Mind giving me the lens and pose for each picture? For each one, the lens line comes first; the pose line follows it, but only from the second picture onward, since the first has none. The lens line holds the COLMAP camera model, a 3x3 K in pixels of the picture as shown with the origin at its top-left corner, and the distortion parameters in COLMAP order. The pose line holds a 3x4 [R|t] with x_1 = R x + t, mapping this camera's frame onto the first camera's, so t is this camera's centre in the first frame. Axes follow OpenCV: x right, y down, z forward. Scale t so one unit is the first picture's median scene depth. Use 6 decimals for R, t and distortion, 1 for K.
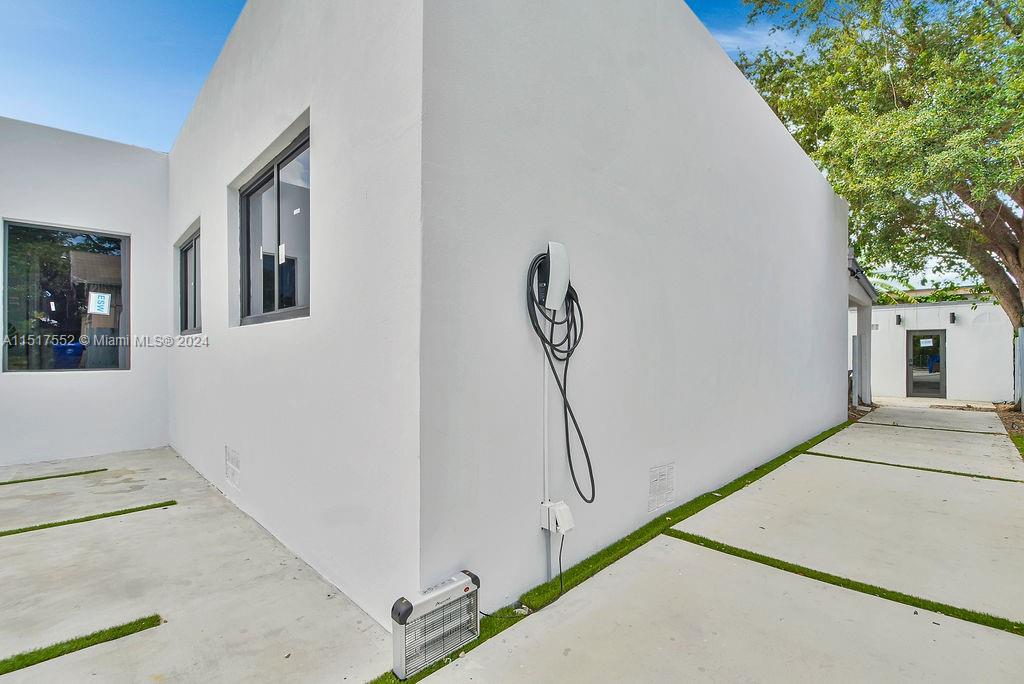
lens RADIAL K [[460.1, 0, 514.3], [0, 460.1, 354.5], [0, 0, 1]] dist [-0.001720, -0.009753]
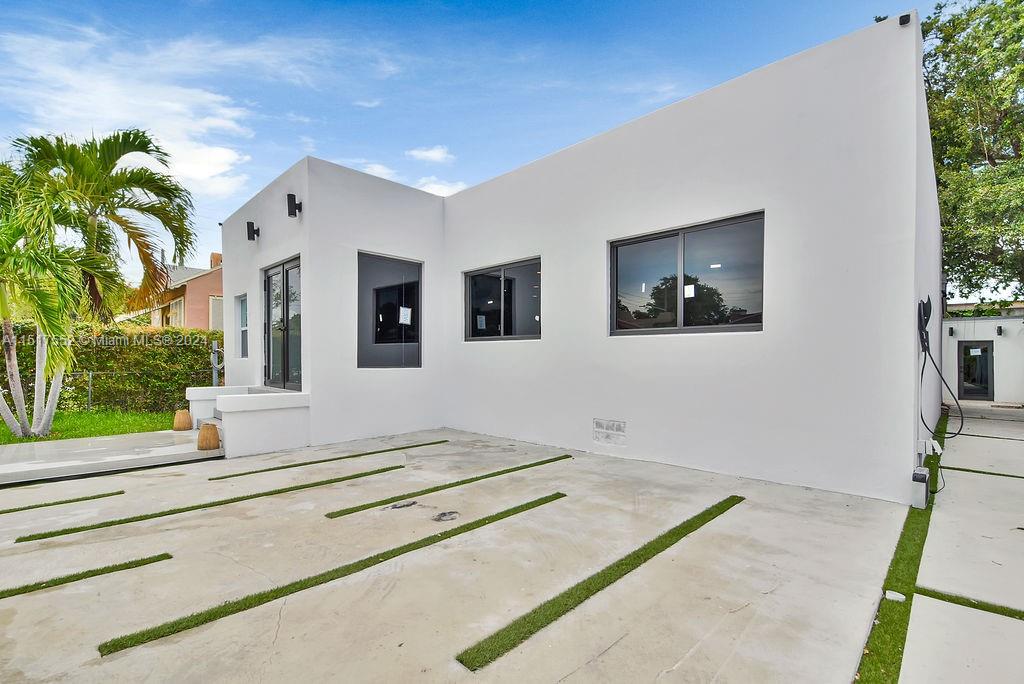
lens RADIAL K [[460.1, 0, 514.3], [0, 460.1, 354.5], [0, 0, 1]] dist [-0.001720, -0.009753]
pose [[0.999949, 0.007308, 0.006964, -0.324876], [-0.007193, 0.999840, -0.016396, 0.009202], [-0.007082, 0.016345, 0.999841, -0.161102]]
